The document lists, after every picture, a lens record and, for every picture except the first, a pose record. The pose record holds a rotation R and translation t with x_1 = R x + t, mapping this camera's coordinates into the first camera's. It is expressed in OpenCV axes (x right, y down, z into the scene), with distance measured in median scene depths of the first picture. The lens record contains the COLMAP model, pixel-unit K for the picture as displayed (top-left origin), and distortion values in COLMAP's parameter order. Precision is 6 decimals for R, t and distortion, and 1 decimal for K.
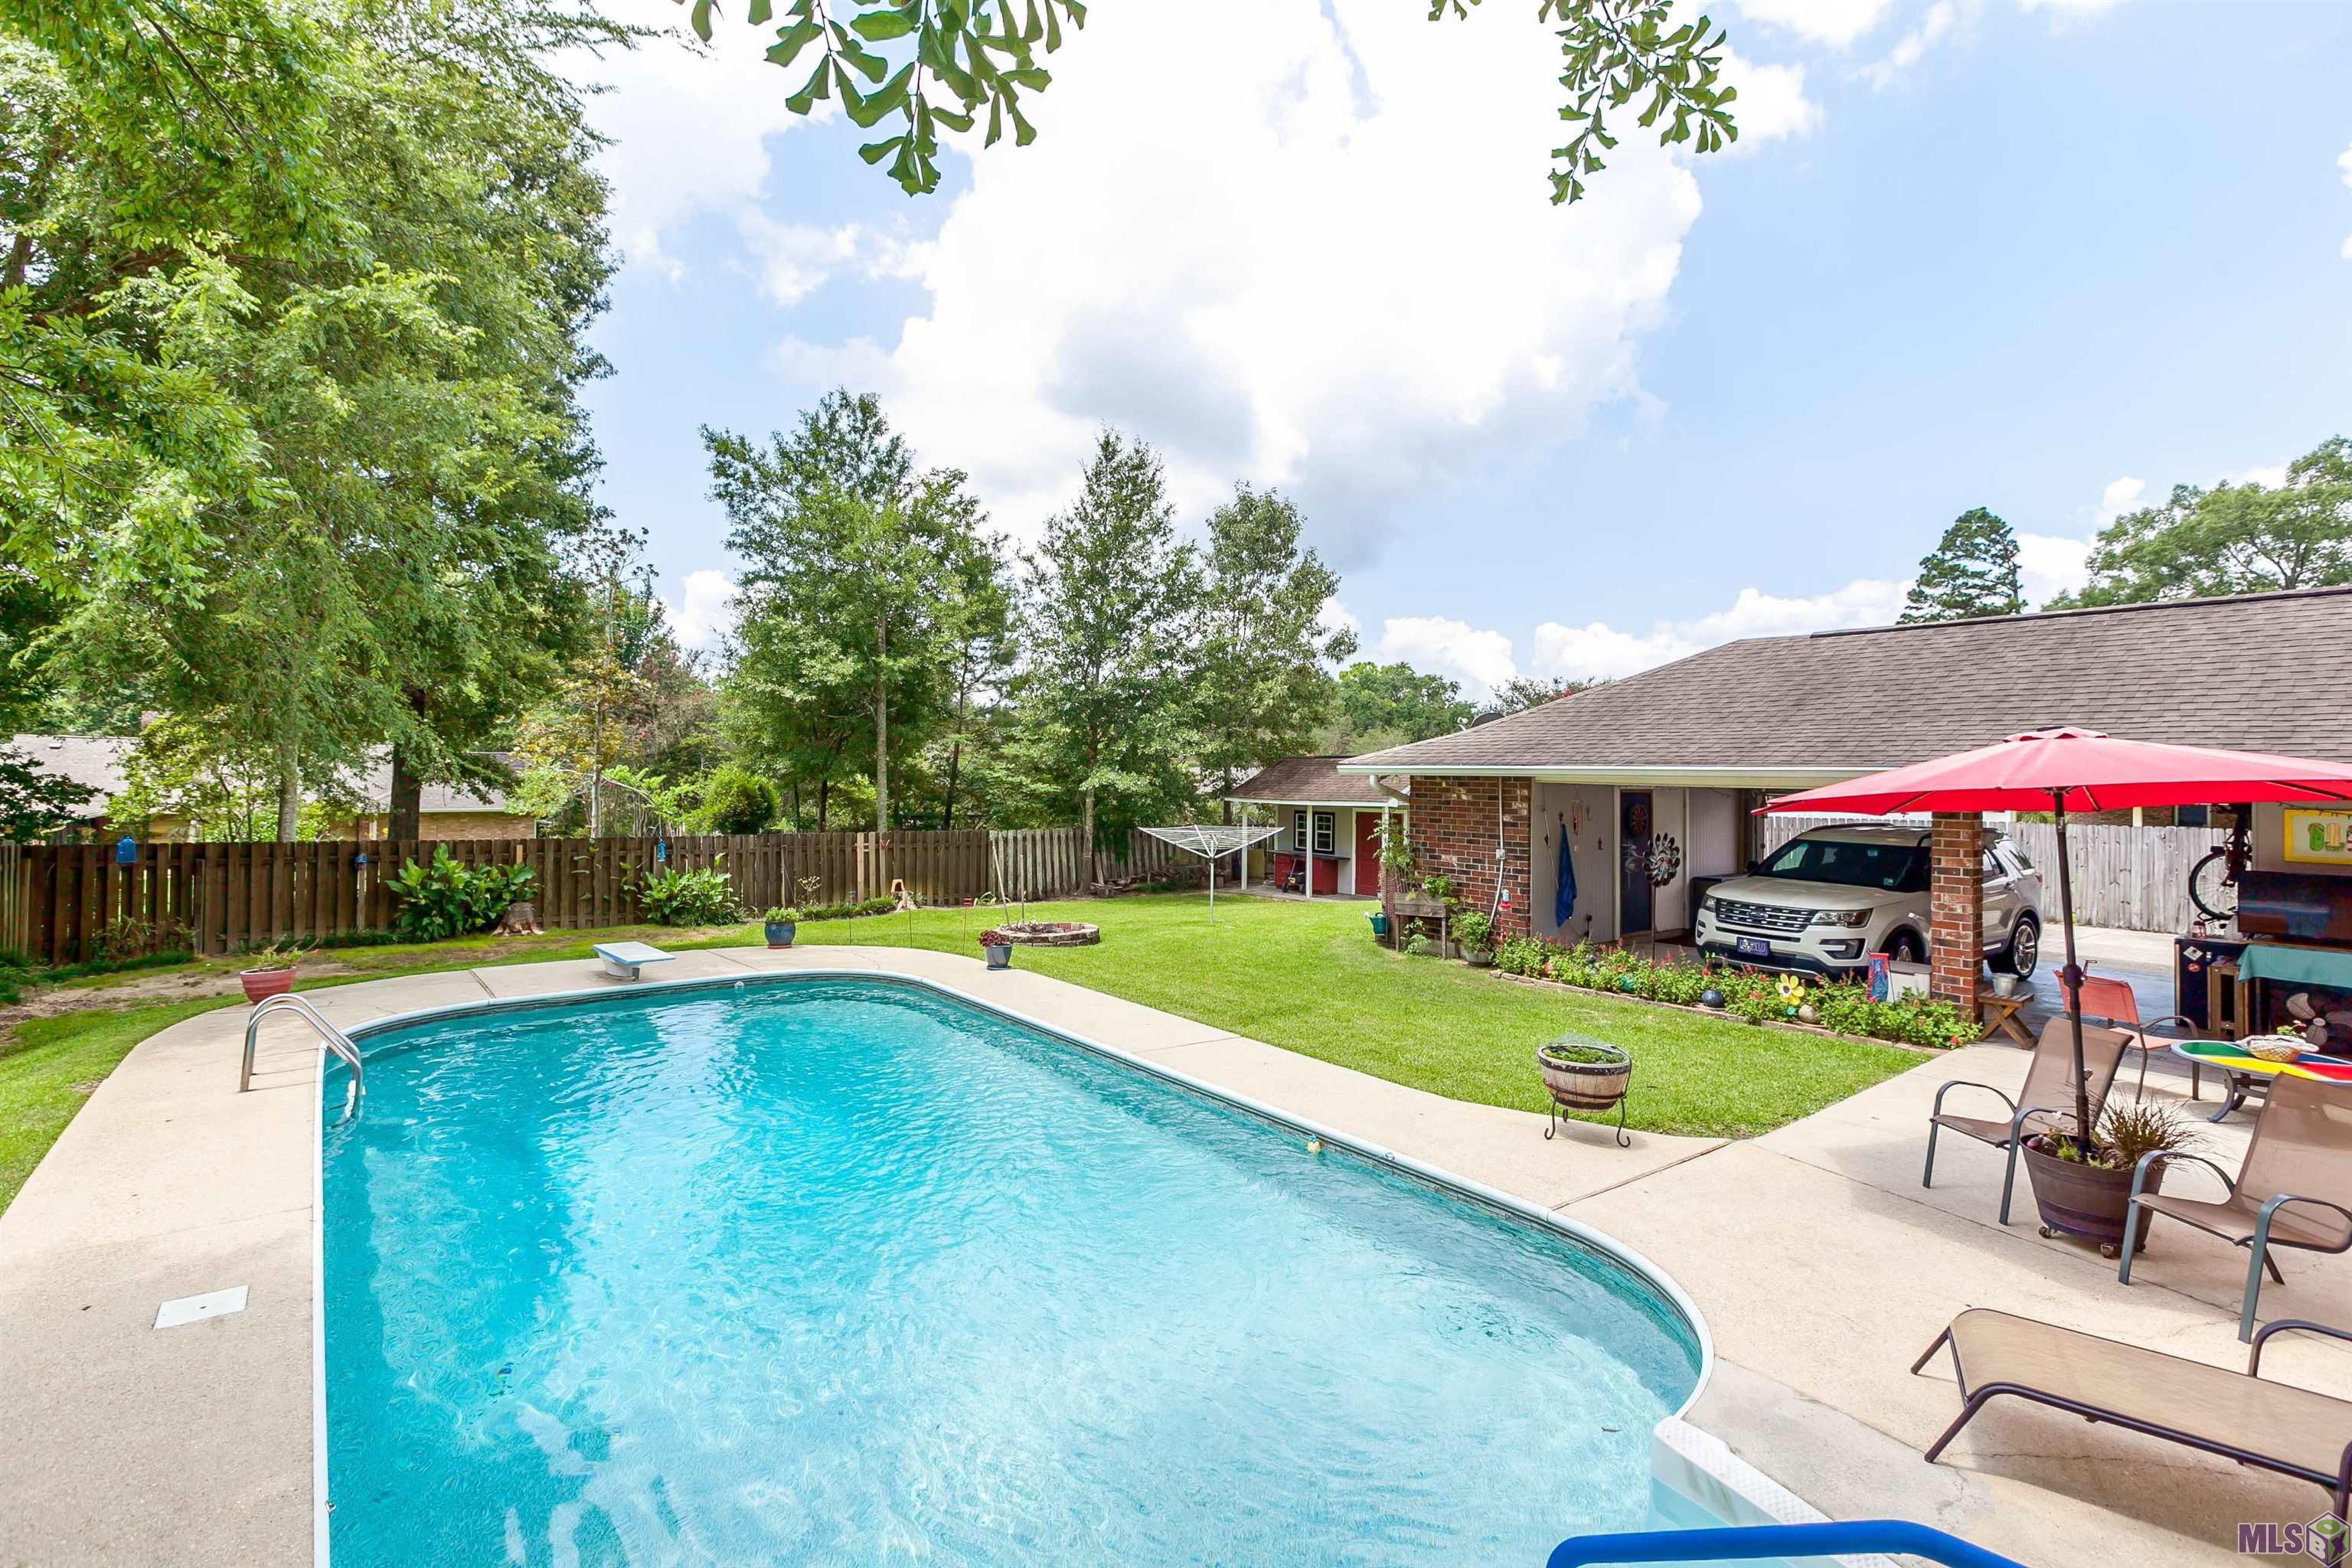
lens RADIAL K [[1060.0, 0, 1148.9], [0, 1060.0, 789.6], [0, 0, 1]] dist [0.025633, -0.000257]
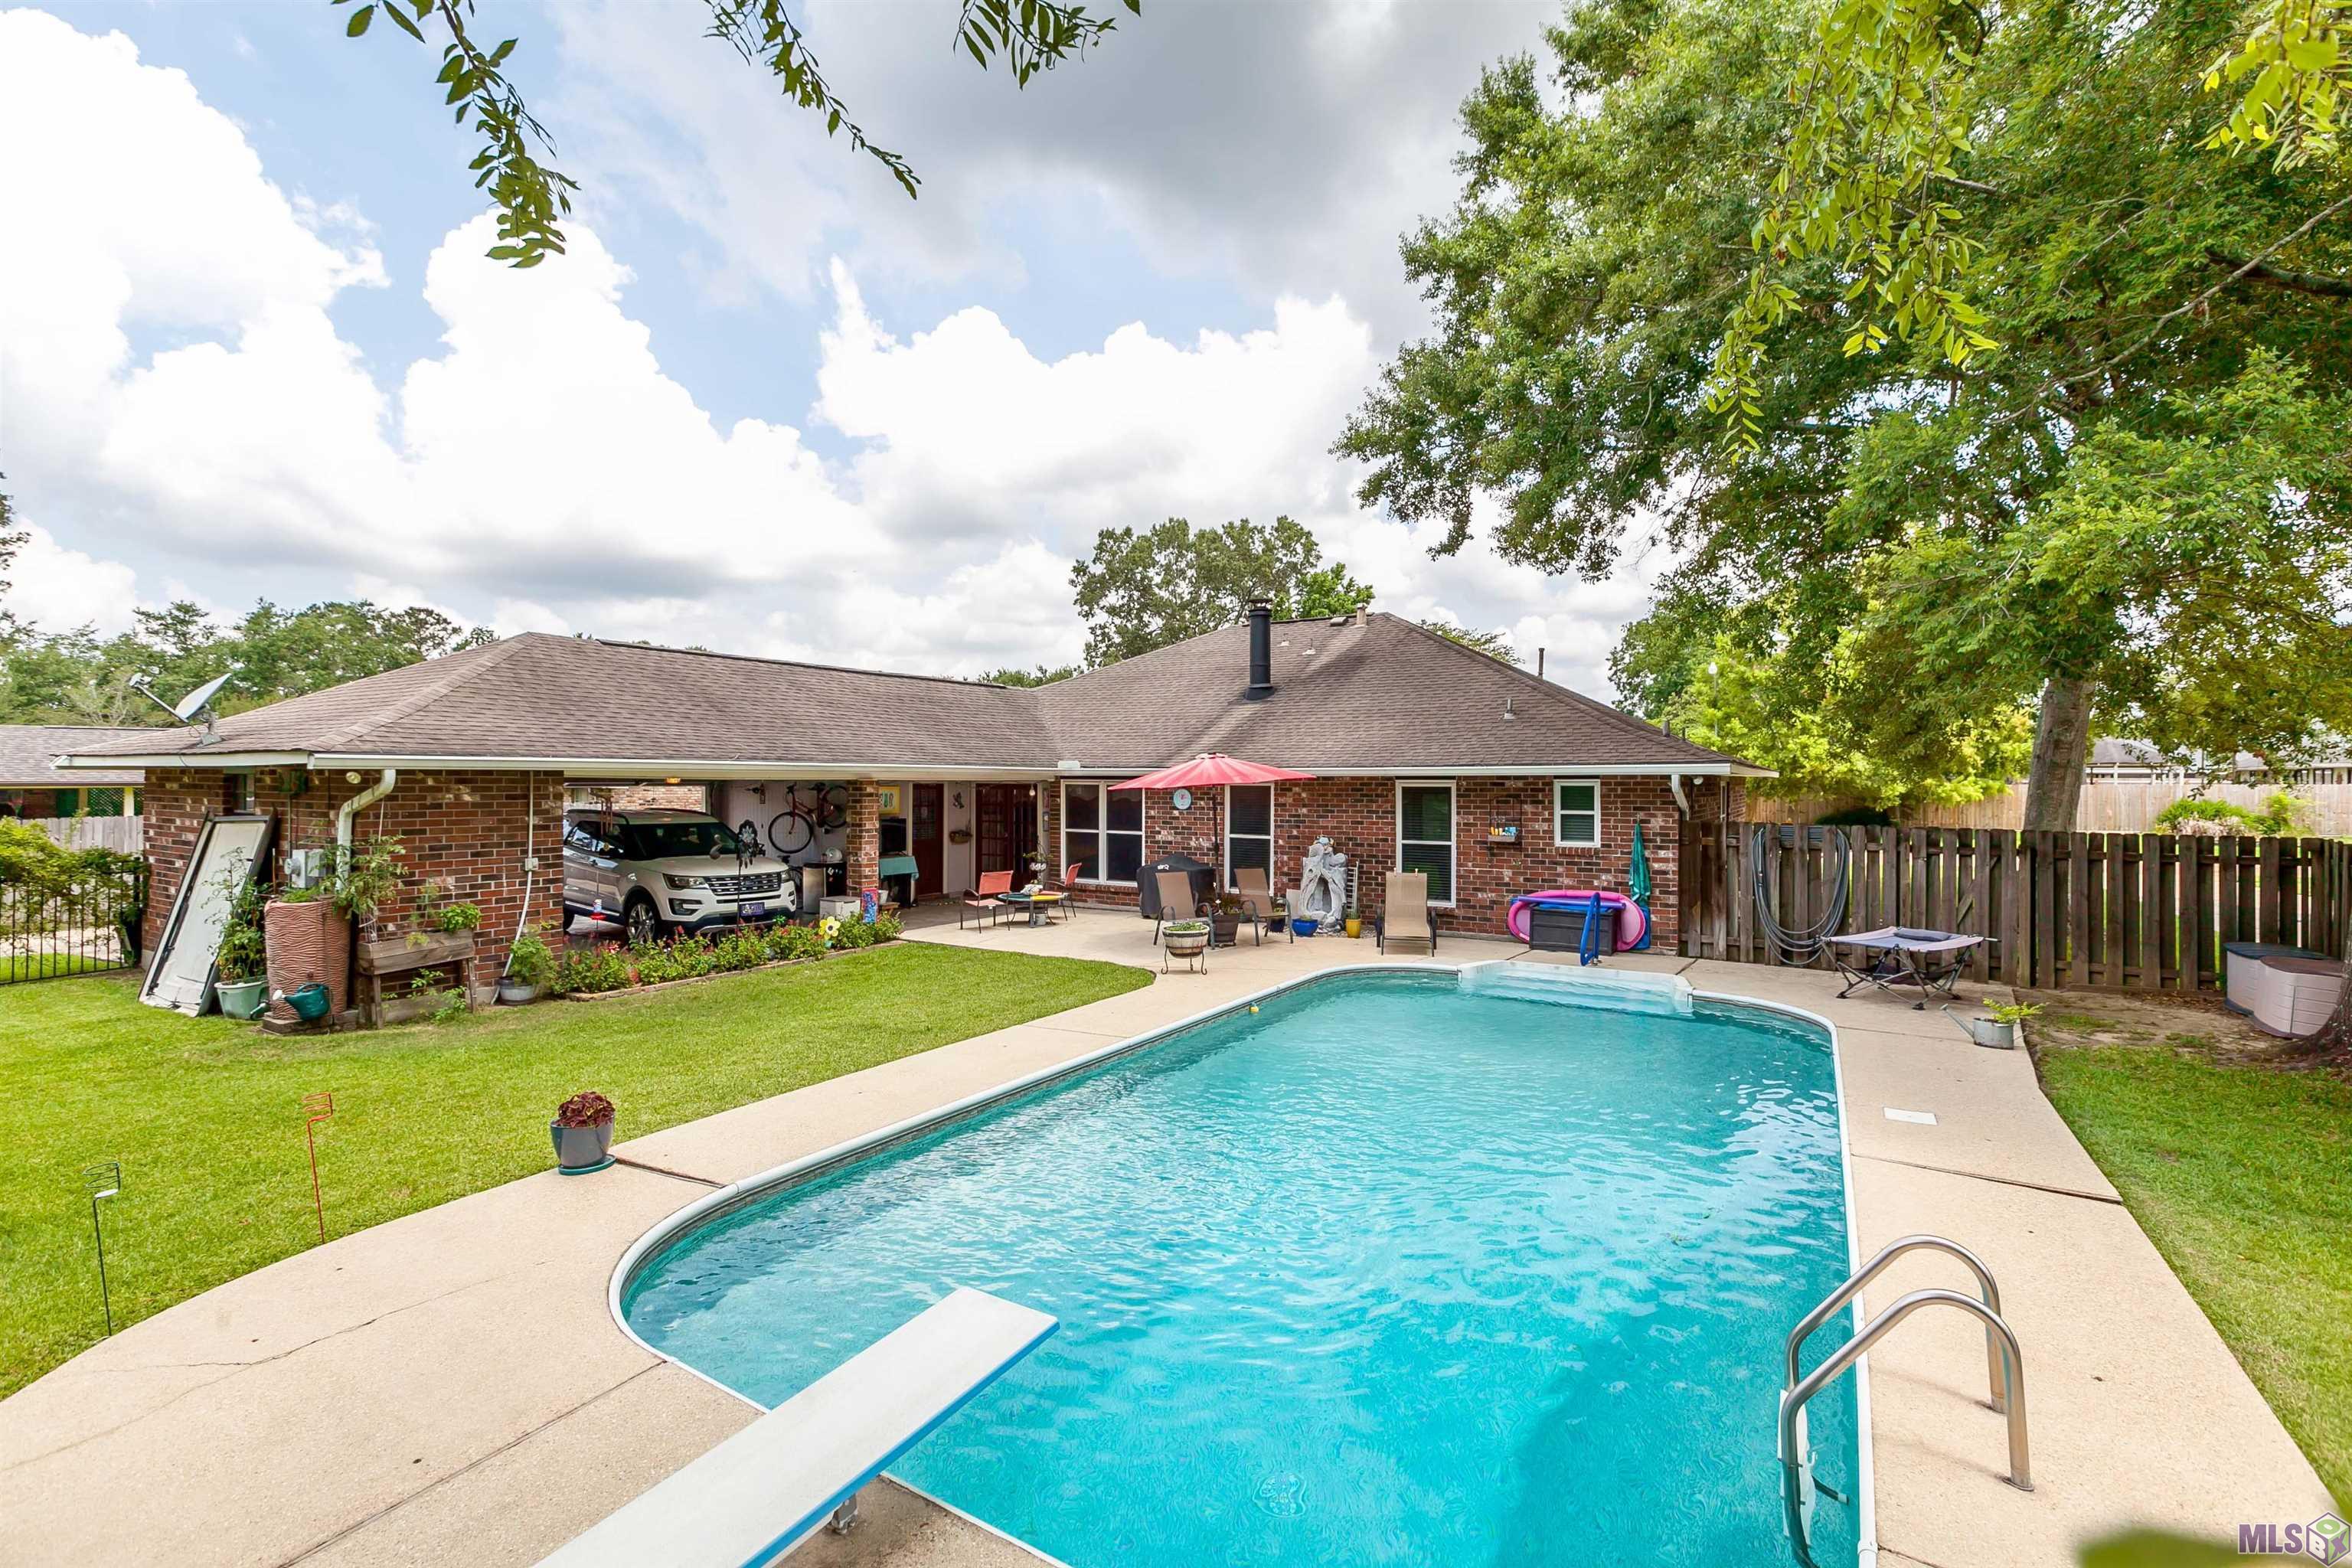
lens RADIAL K [[1062.7, 0, 1127.2], [0, 1062.7, 770.7], [0, 0, 1]] dist [-0.000583, 0.039290]
pose [[-0.345093, -0.000773, 0.938568, -0.659517], [0.007233, 0.999968, 0.003483, -0.012922], [-0.938541, 0.007990, -0.345076, 0.909382]]
